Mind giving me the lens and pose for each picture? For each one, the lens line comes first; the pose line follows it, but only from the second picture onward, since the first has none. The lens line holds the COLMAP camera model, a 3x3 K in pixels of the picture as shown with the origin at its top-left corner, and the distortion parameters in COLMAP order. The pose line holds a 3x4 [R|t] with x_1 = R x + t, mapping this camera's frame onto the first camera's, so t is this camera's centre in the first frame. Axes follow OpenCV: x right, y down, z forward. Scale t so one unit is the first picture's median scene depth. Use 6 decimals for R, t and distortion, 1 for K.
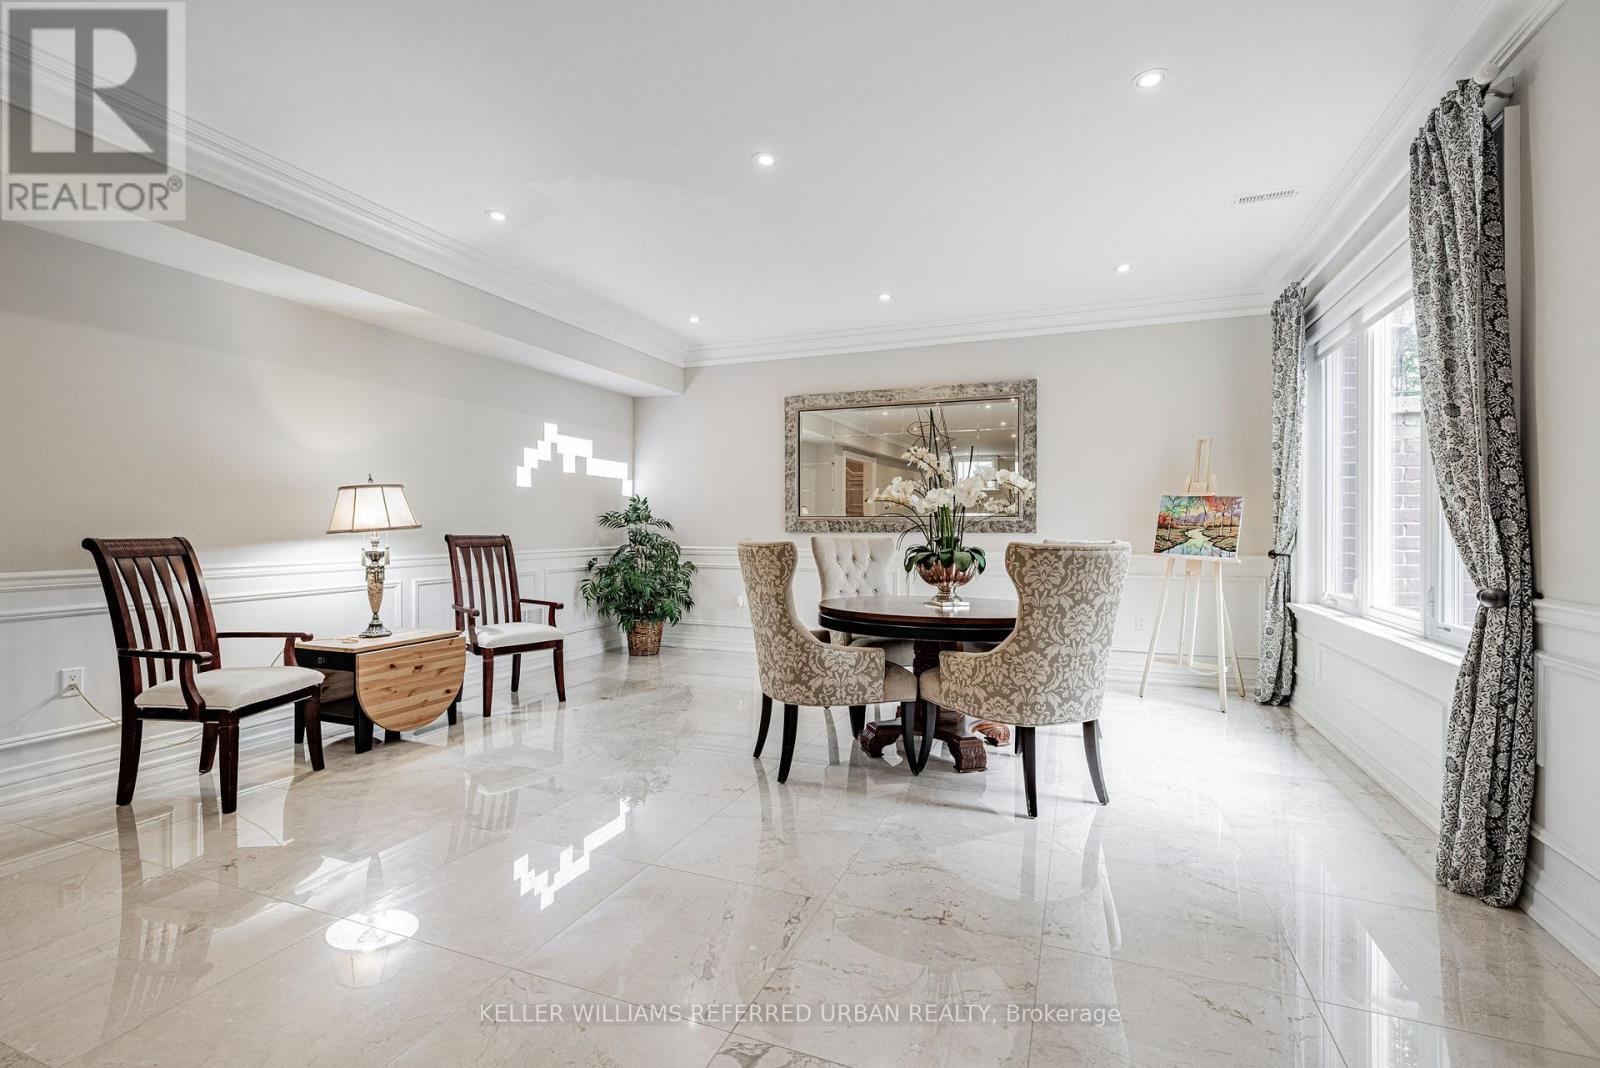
lens RADIAL K [[682.9, 0, 865.4], [0, 682.9, 527.7], [0, 0, 1]] dist [-0.000053, 0.000525]
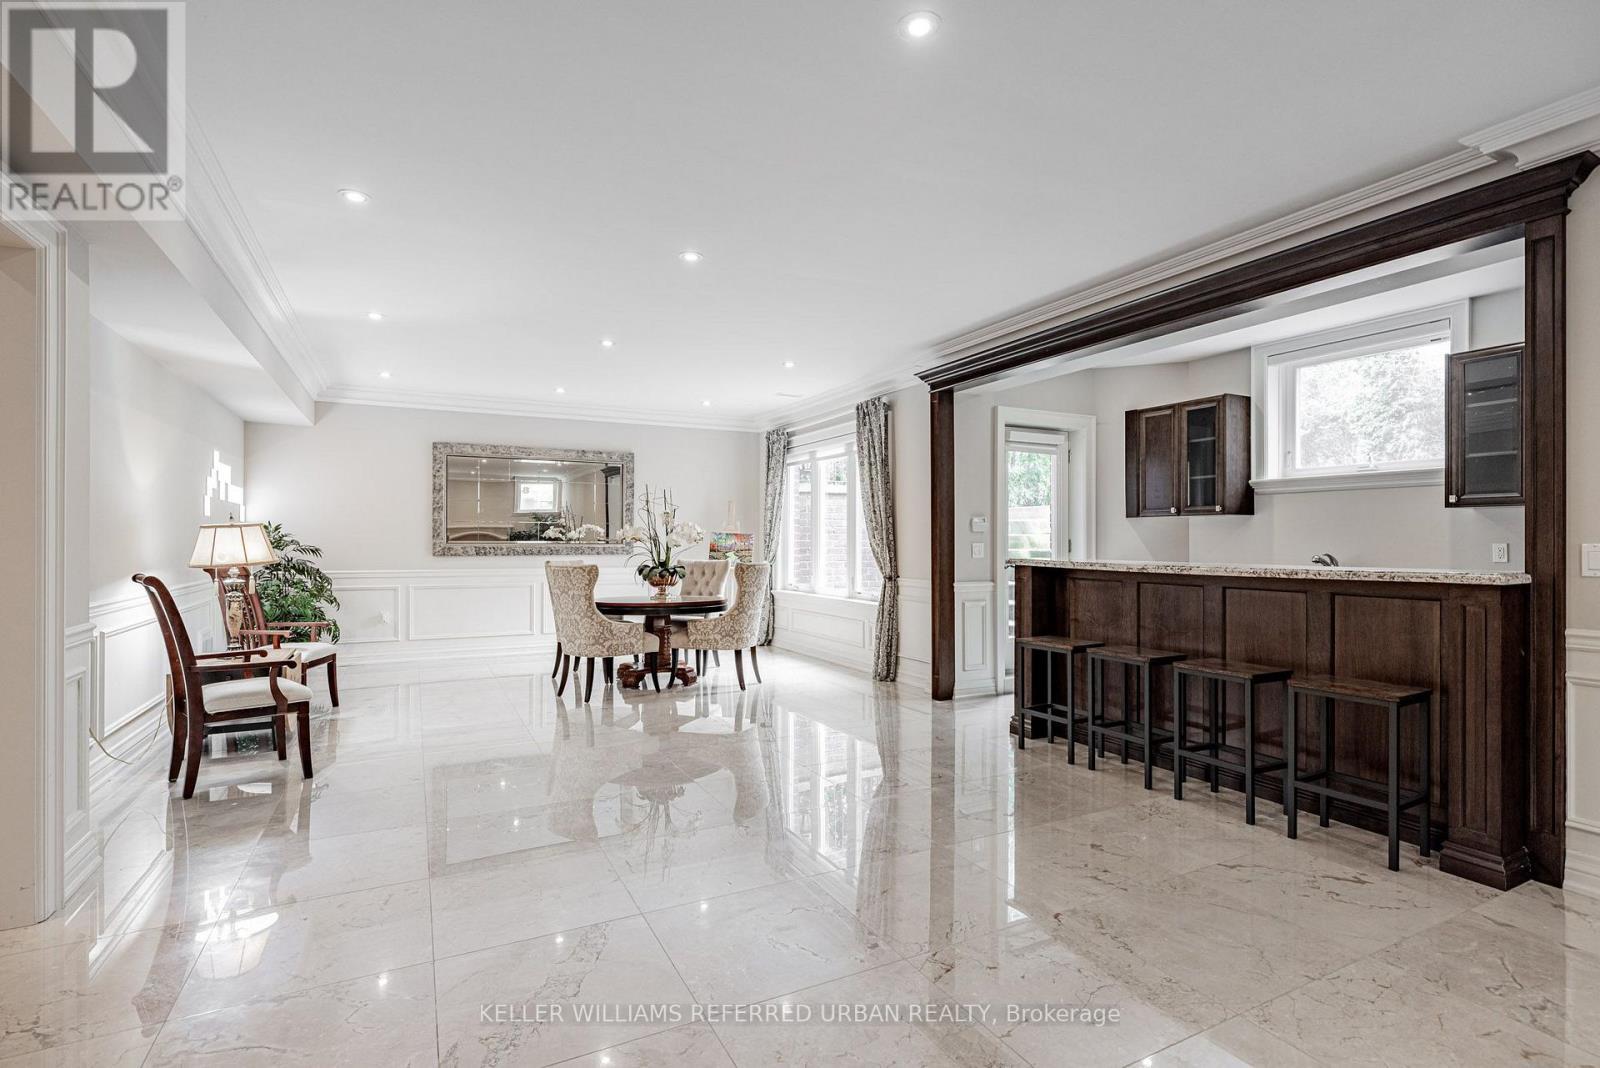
lens RADIAL K [[682.9, 0, 794.5], [0, 682.9, 539.6], [0, 0, 1]] dist [-0.000053, 0.000525]
pose [[0.688668, 0.001295, 0.725076, -1.379516], [-0.001263, 0.999999, -0.000586, -0.056704], [-0.725076, -0.000512, 0.688669, -0.682391]]
